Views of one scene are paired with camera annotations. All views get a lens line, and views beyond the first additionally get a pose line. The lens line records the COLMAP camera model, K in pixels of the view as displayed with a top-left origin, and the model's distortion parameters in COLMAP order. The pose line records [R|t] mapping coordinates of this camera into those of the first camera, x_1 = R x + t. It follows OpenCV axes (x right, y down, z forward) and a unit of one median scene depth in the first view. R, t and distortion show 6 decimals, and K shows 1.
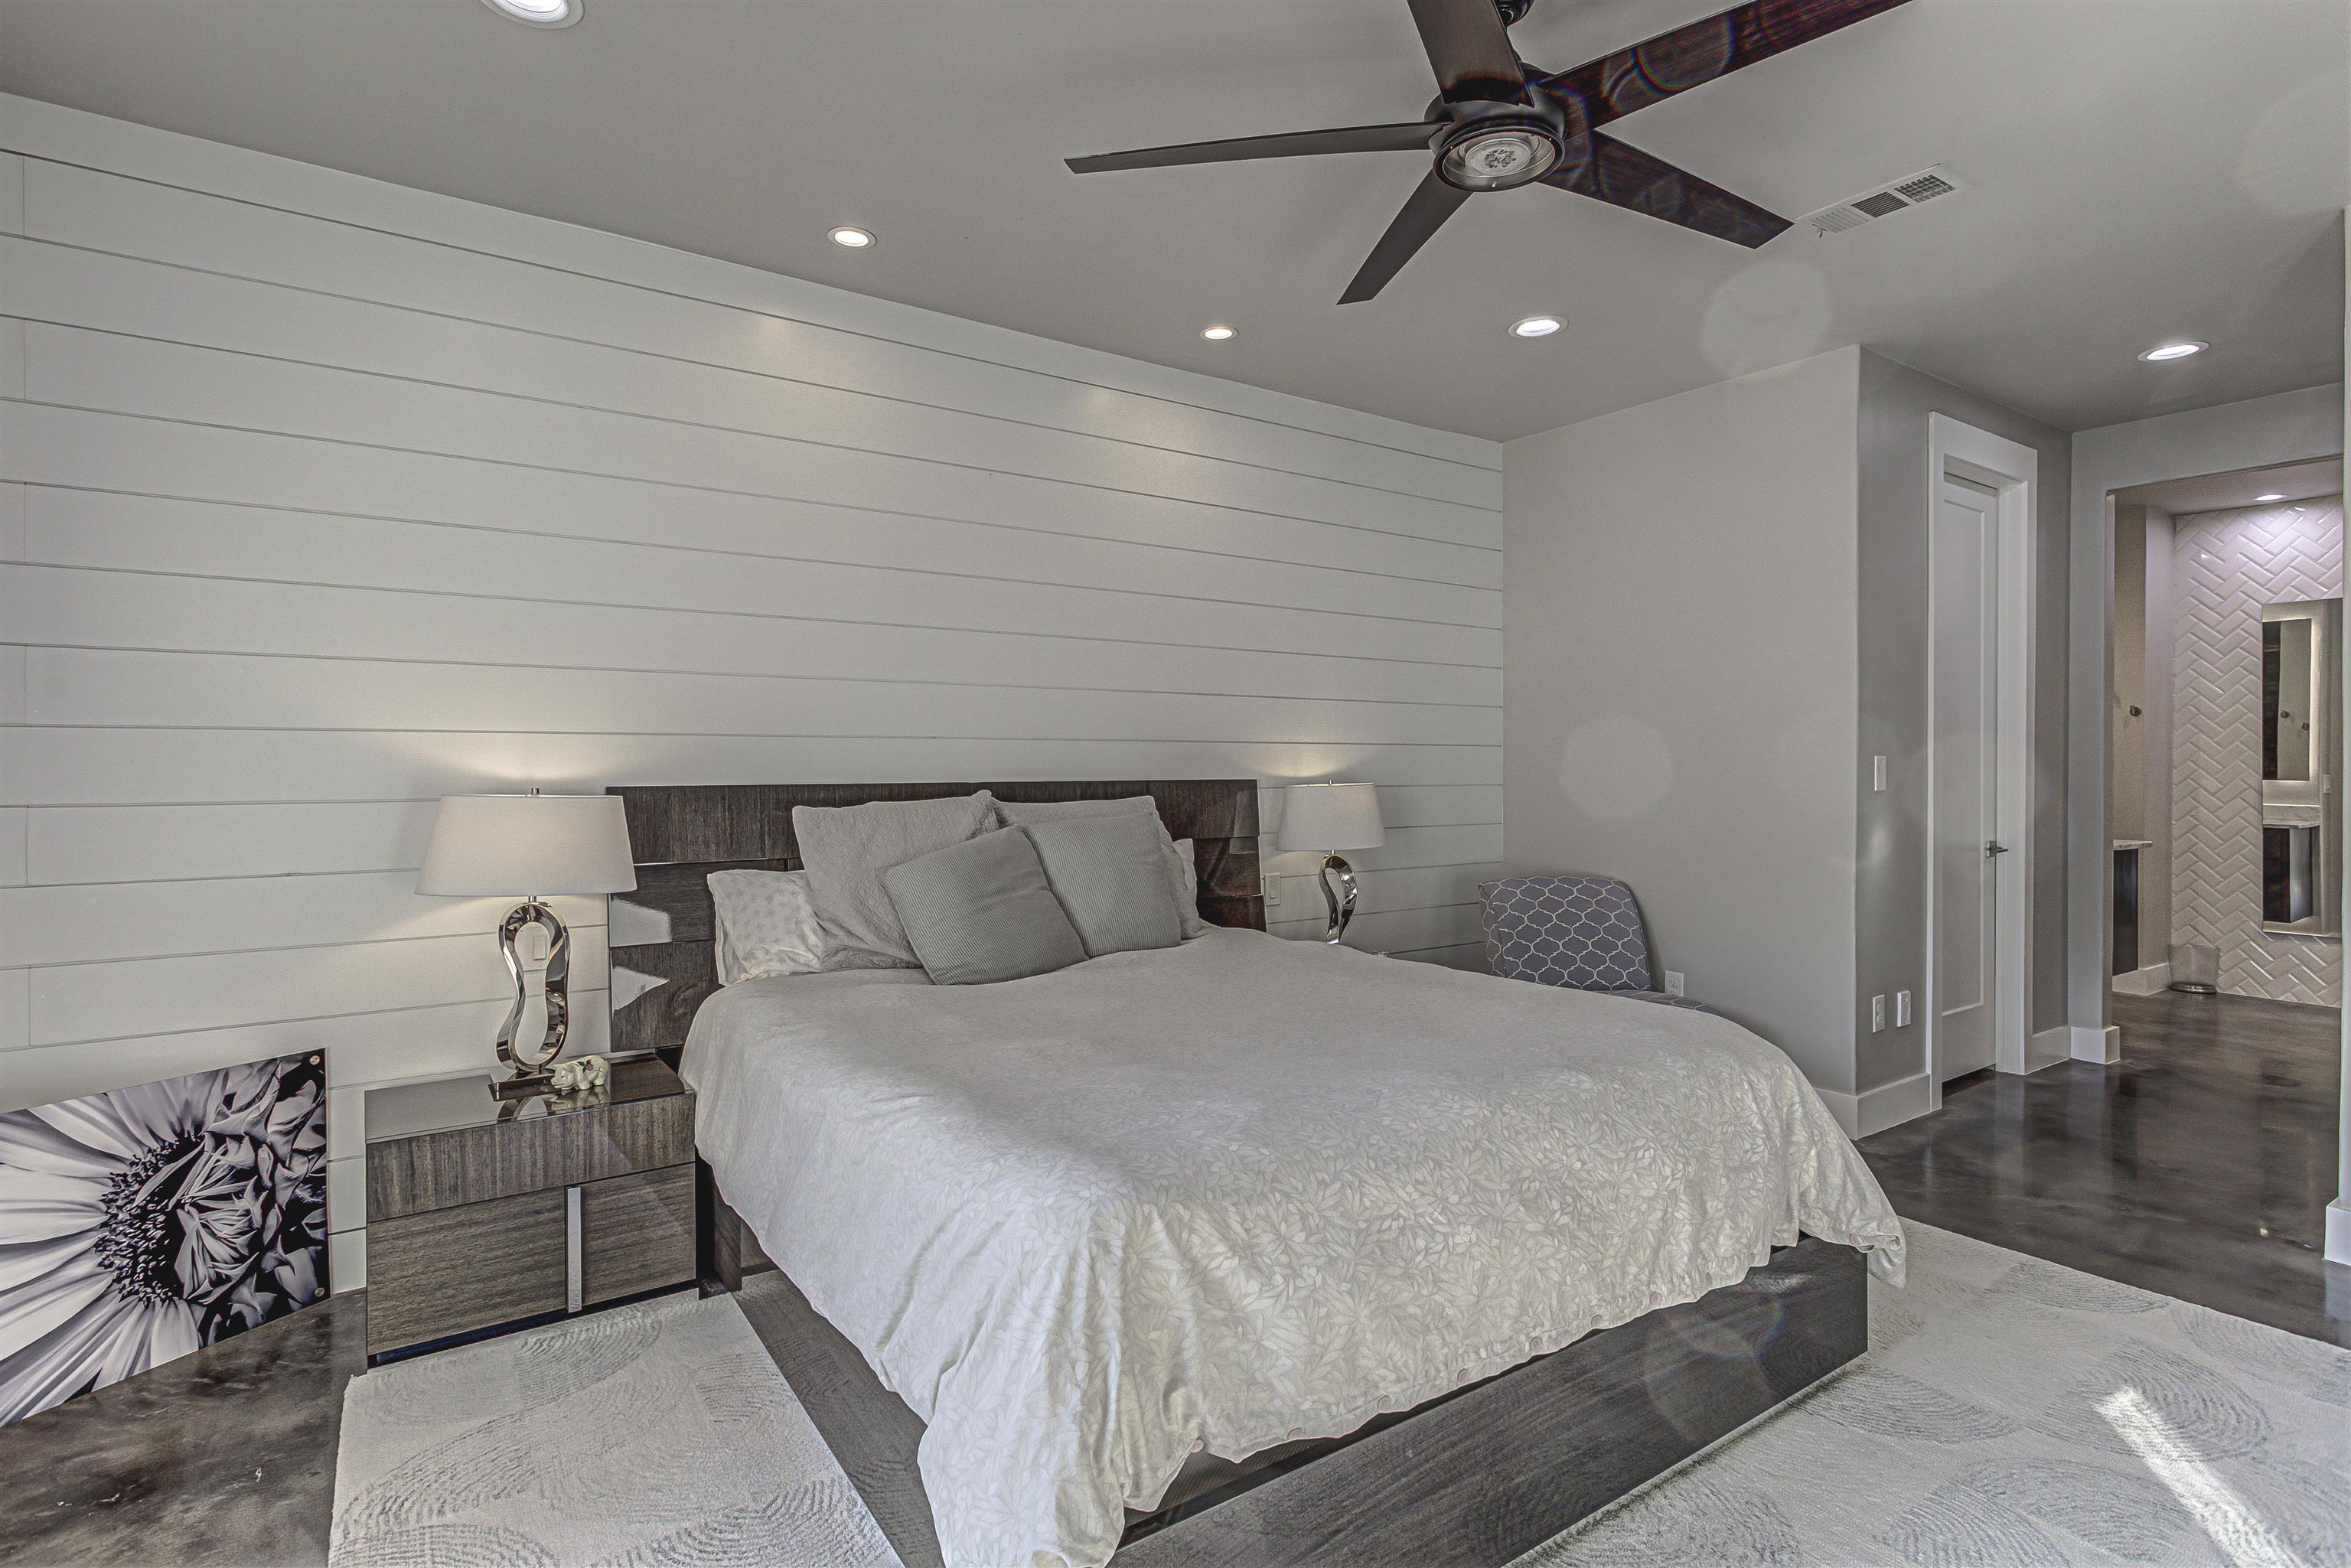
lens RADIAL K [[1158.9, 0, 1163.6], [0, 1158.9, 774.1], [0, 0, 1]] dist [-0.000547, -0.000039]
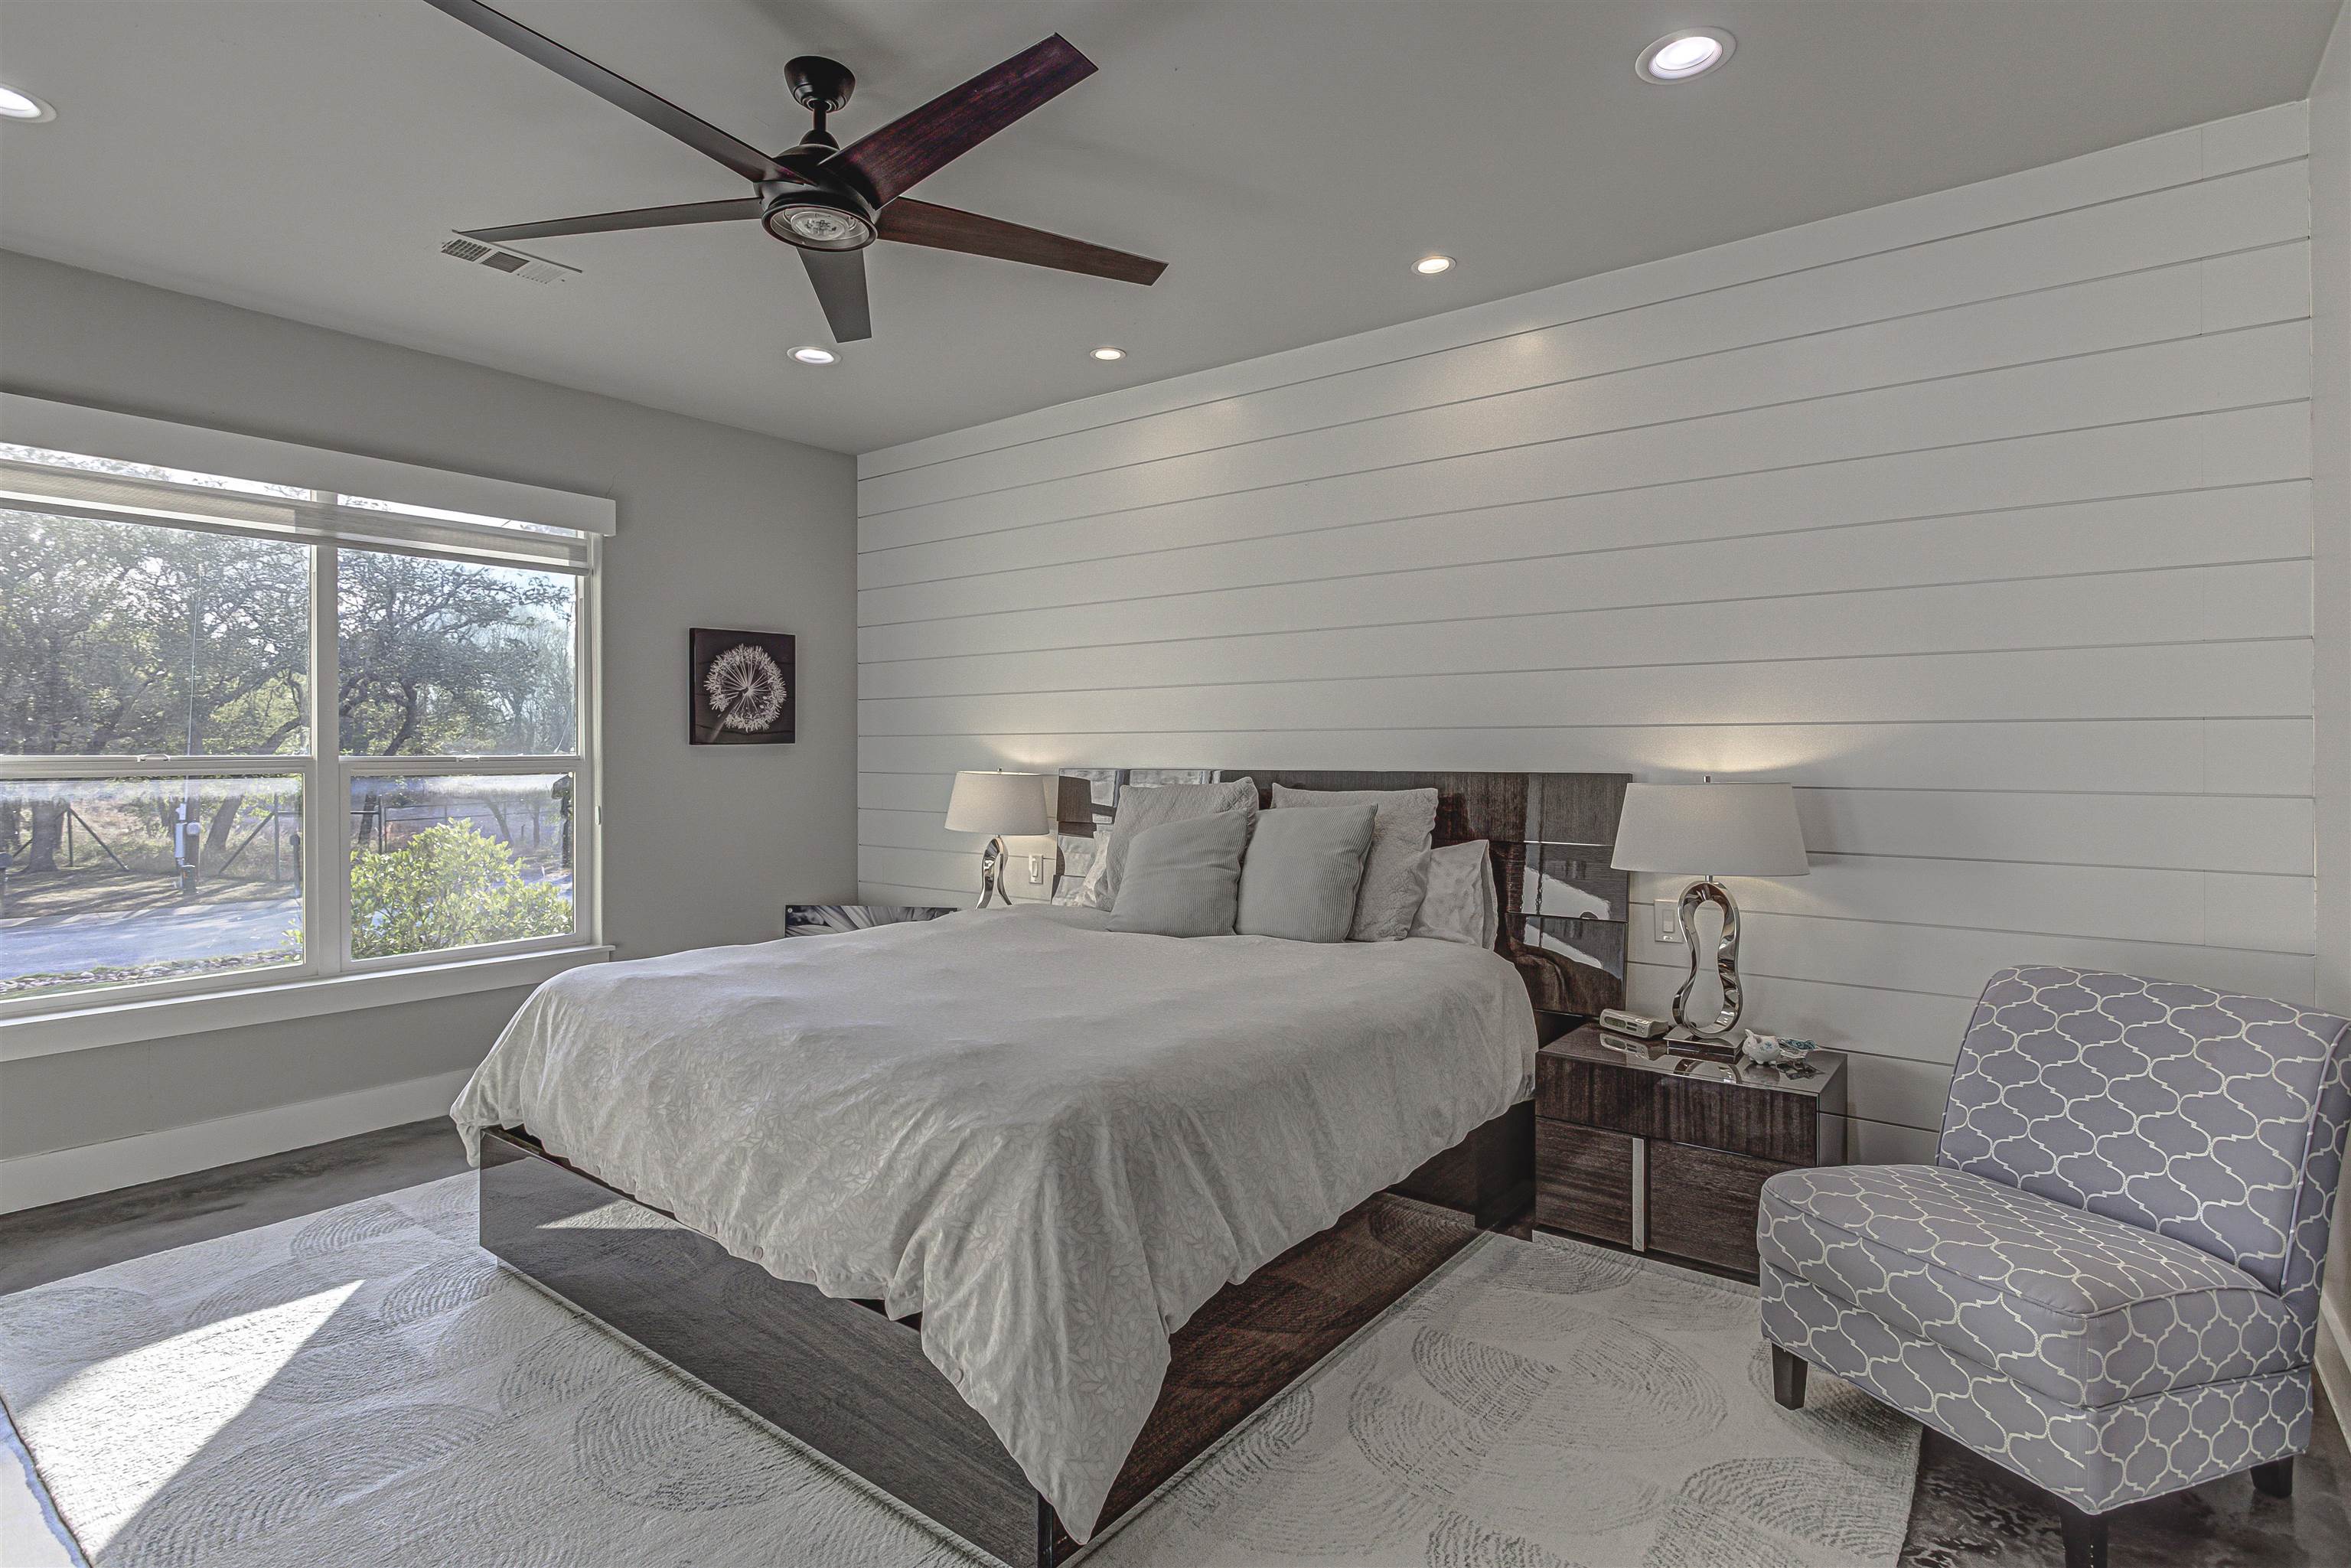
lens RADIAL K [[1110.5, 0, 1175.5], [0, 1110.5, 784.0], [0, 0, 1]] dist [0.001030, 0.000194]
pose [[0.330819, 0.024495, -0.943376, 0.339061], [-0.011222, 0.999694, 0.022022, -0.000332], [0.943628, 0.003301, 0.330992, 0.230827]]
